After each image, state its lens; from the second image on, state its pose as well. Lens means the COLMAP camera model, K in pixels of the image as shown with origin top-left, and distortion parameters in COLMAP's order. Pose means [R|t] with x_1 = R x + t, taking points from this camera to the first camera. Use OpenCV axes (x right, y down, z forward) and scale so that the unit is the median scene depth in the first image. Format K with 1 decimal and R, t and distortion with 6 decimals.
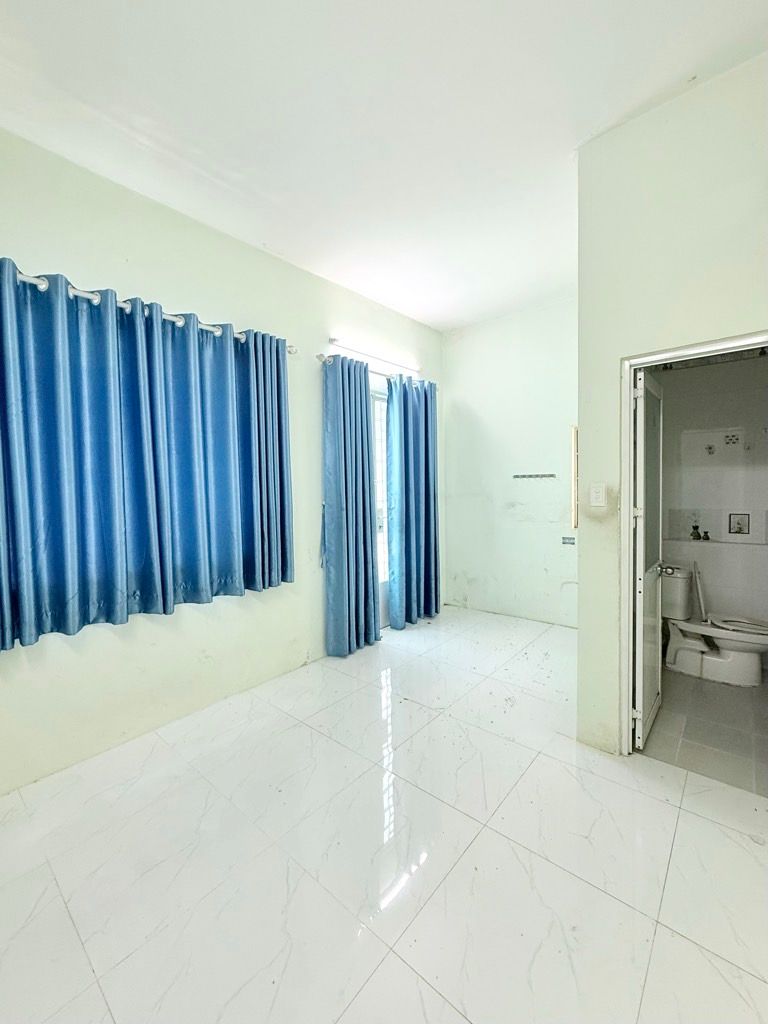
lens RADIAL K [[410.2, 0, 369.9], [0, 410.2, 497.8], [0, 0, 1]] dist [0.002357, 0.001588]
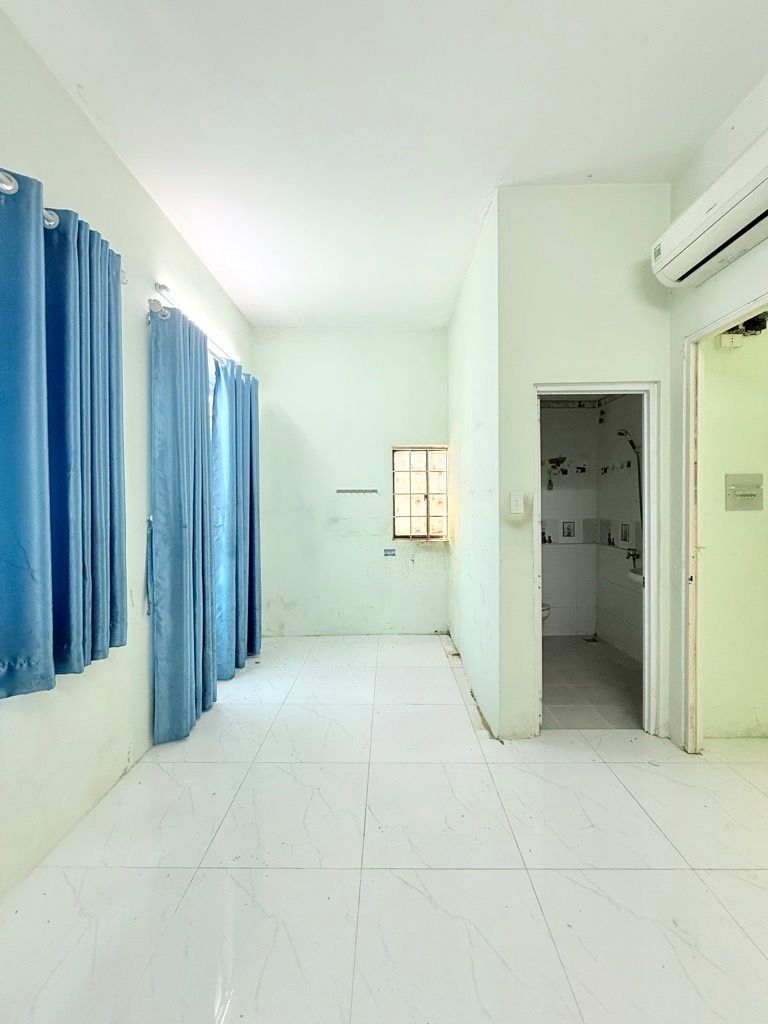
lens RADIAL K [[410.2, 0, 387.4], [0, 410.2, 503.9], [0, 0, 1]] dist [0.002357, 0.001588]
pose [[0.765480, 0.011267, 0.643360, -0.215328], [0.012311, 0.999407, -0.032150, 0.013509], [-0.643341, 0.032531, 0.764888, 0.197802]]
